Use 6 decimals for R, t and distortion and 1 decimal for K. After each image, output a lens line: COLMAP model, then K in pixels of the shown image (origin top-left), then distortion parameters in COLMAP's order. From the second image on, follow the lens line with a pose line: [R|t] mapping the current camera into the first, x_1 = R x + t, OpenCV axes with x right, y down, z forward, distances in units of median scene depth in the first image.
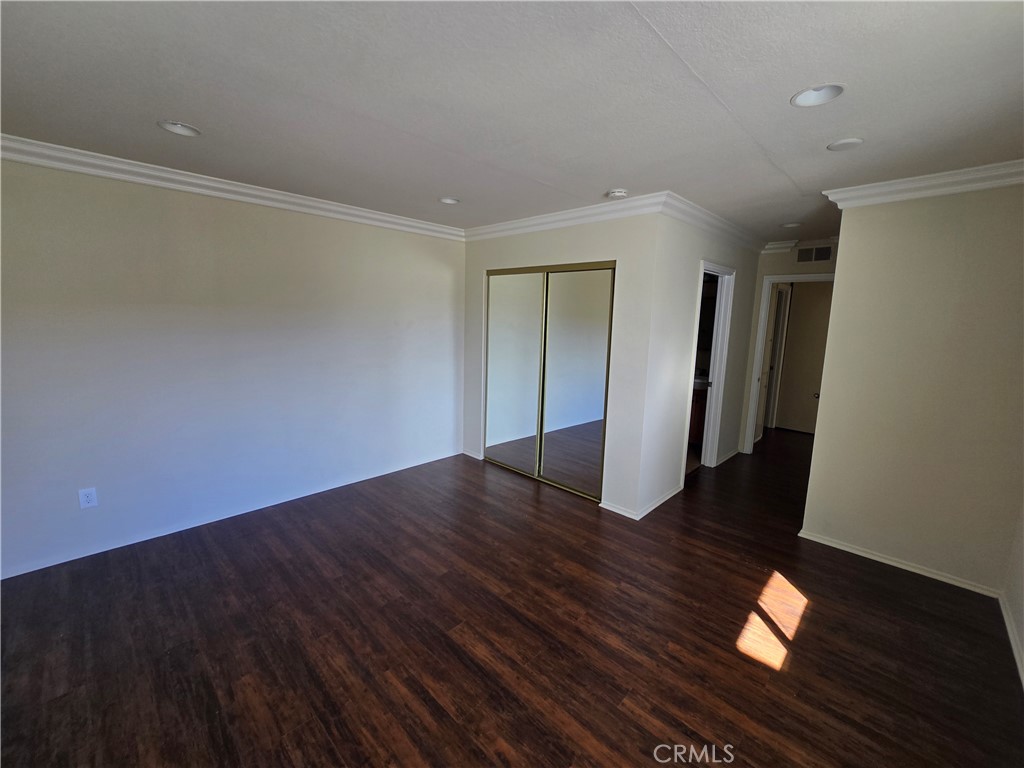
lens RADIAL K [[417.7, 0, 511.3], [0, 417.7, 378.5], [0, 0, 1]] dist [-0.002504, 0.000923]
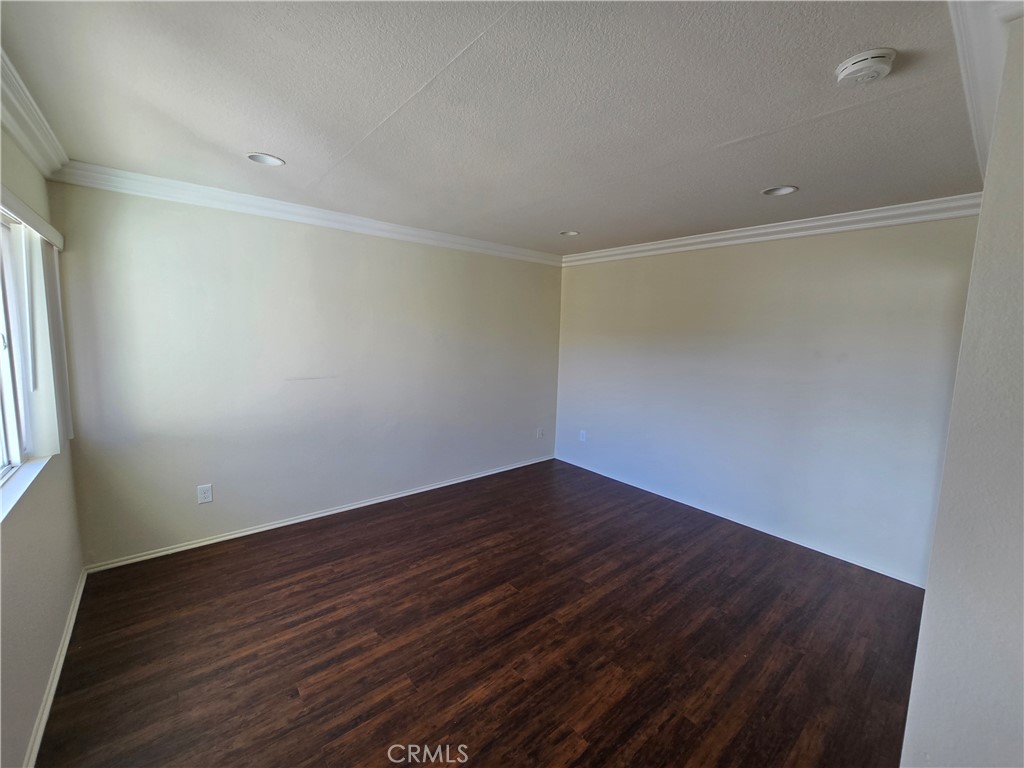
lens RADIAL K [[417.7, 0, 510.6], [0, 417.7, 382.9], [0, 0, 1]] dist [-0.002504, 0.000923]
pose [[-0.099837, 0.101709, -0.989792, 1.007836], [-0.178458, 0.976801, 0.118374, -0.126450], [0.978869, 0.188454, -0.079370, 0.978299]]
